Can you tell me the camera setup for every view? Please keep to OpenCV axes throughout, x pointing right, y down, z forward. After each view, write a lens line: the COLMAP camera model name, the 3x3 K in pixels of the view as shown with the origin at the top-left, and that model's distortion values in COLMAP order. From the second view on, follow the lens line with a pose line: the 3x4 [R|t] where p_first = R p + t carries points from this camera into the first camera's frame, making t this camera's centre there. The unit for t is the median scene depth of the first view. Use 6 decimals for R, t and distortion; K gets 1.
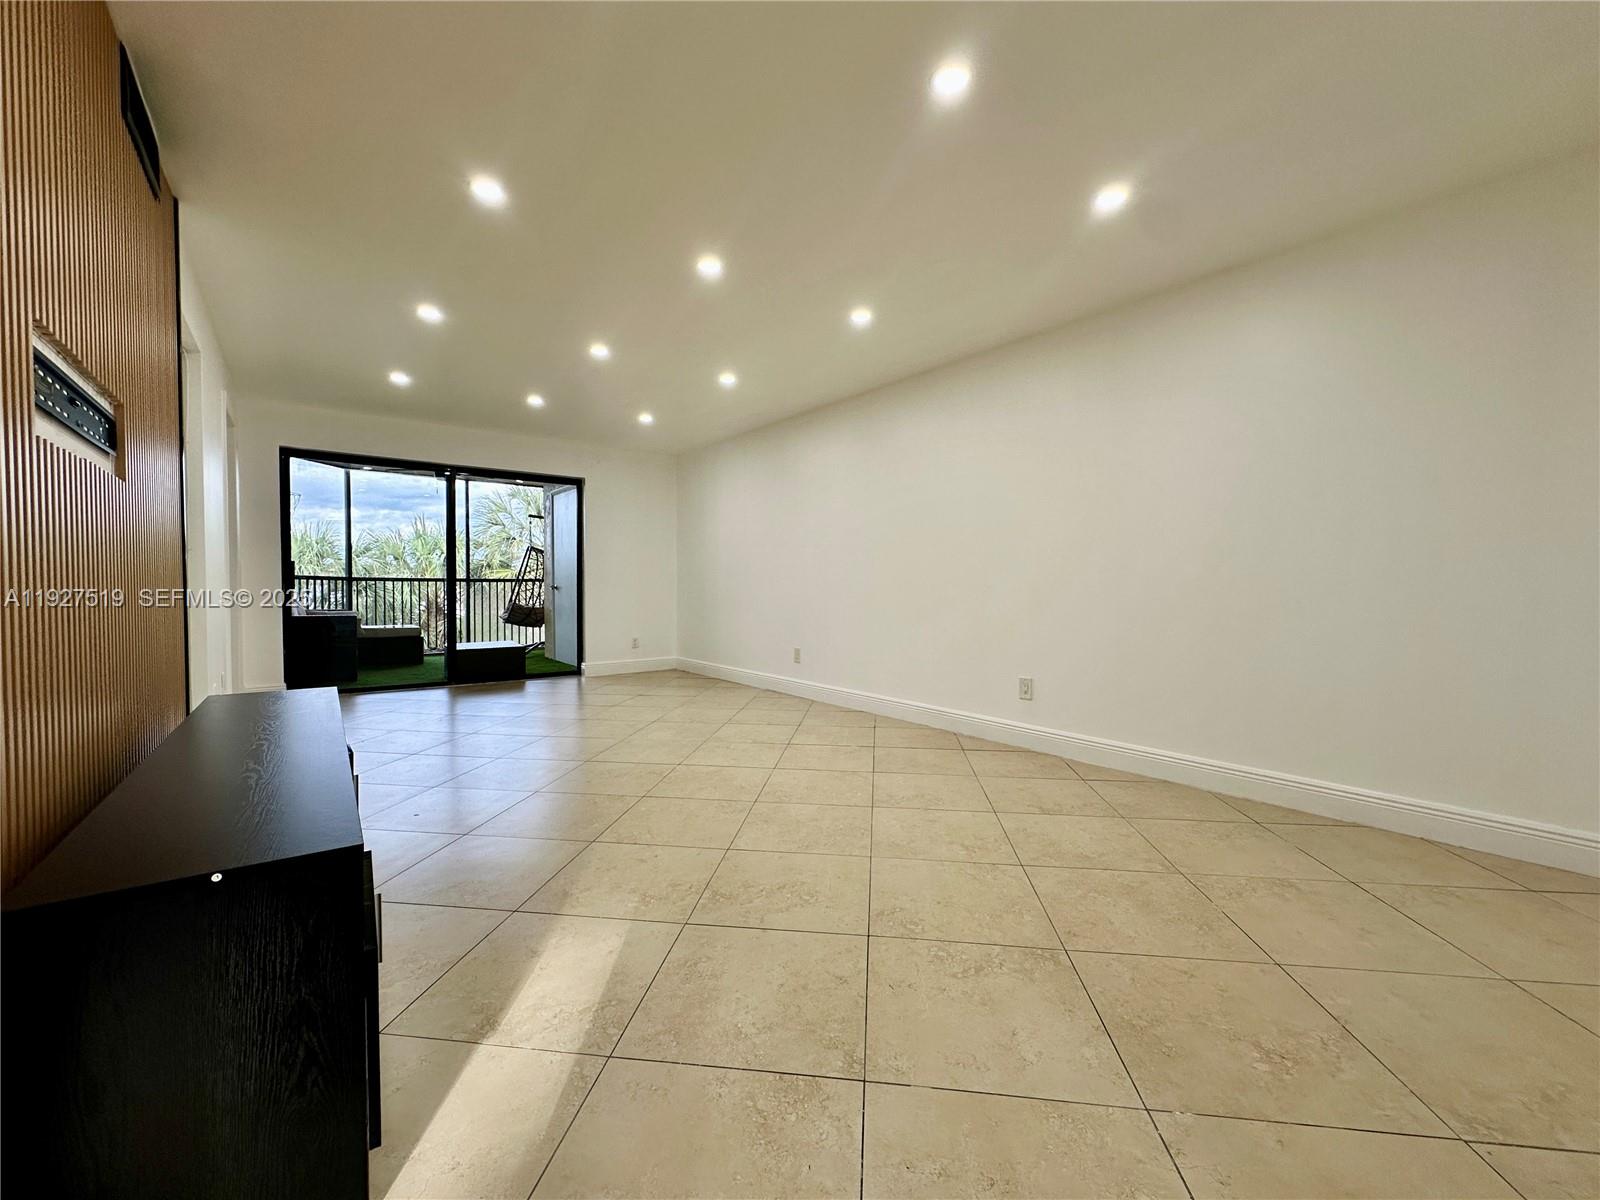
lens RADIAL K [[639.3, 0, 797.6], [0, 639.3, 601.0], [0, 0, 1]] dist [-0.000456, 0.000053]
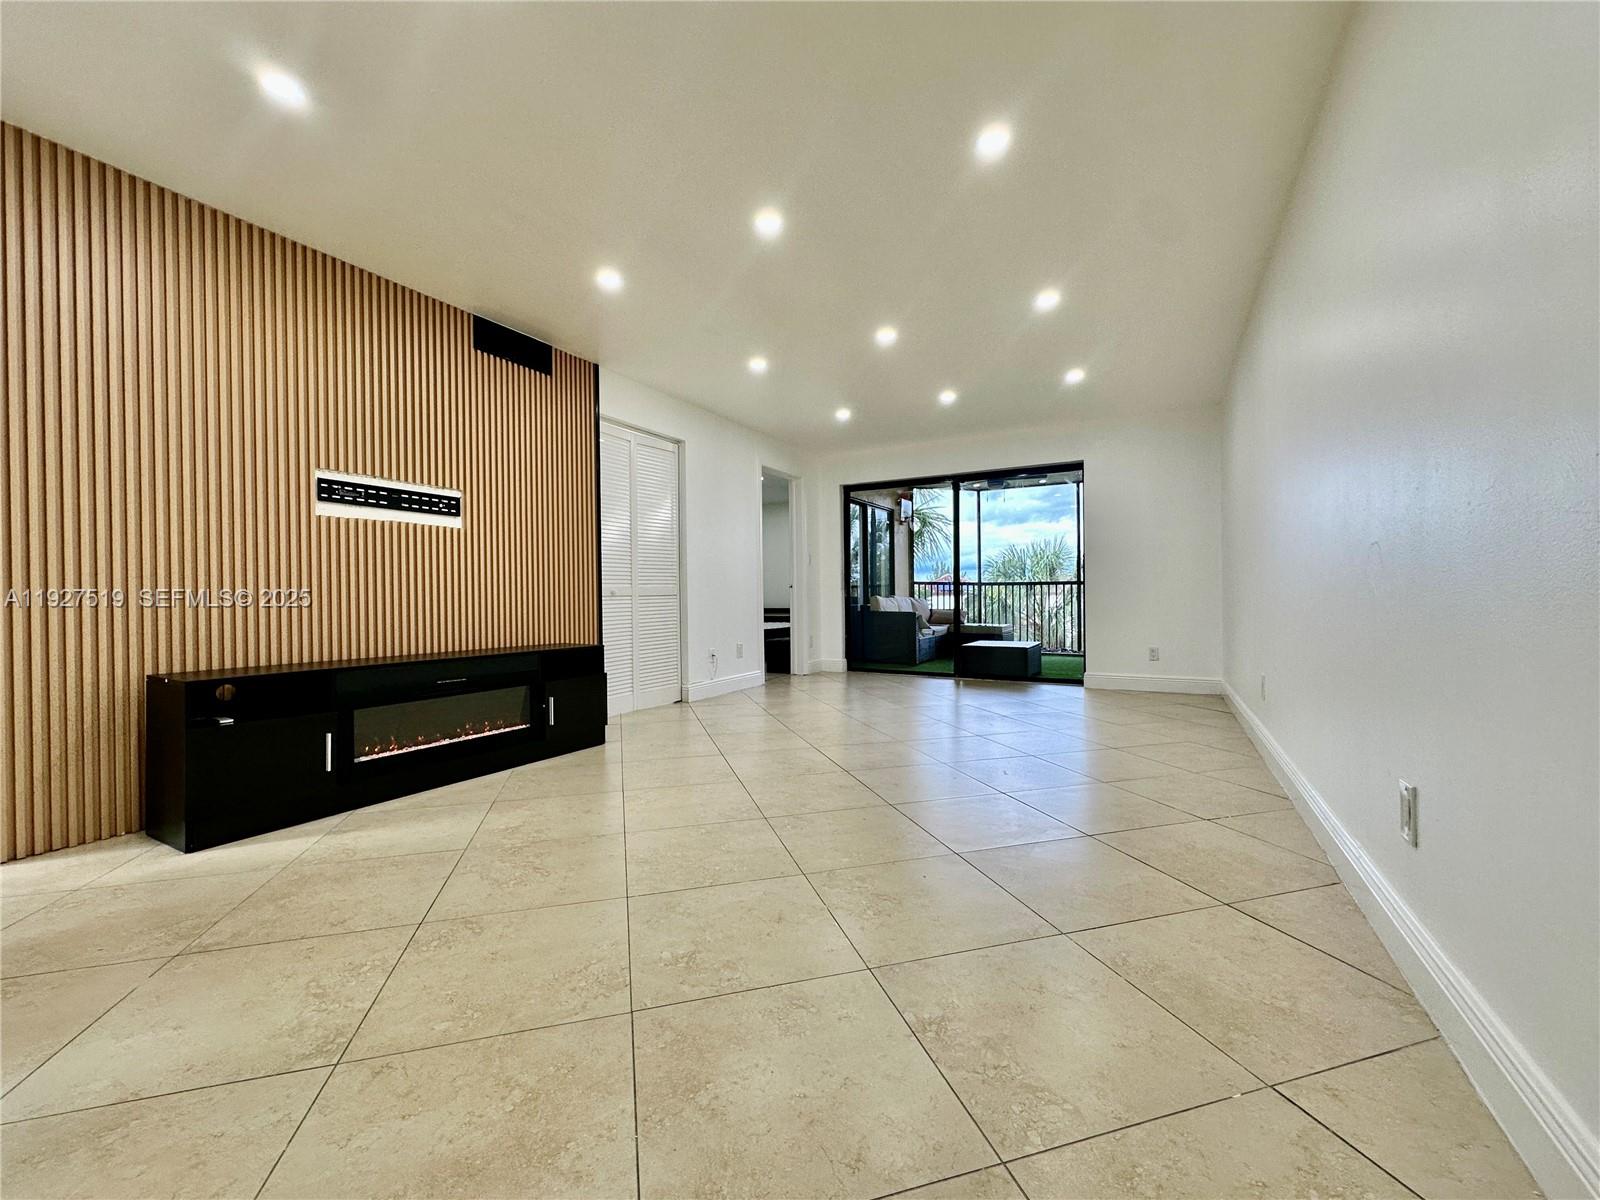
lens RADIAL K [[639.3, 0, 797.6], [0, 639.3, 601.0], [0, 0, 1]] dist [-0.000456, 0.000053]
pose [[0.395418, 0.002599, -0.918498, 0.819812], [-0.017784, 0.999830, -0.004827, 0.028852], [0.918329, 0.018244, 0.395397, 0.773871]]
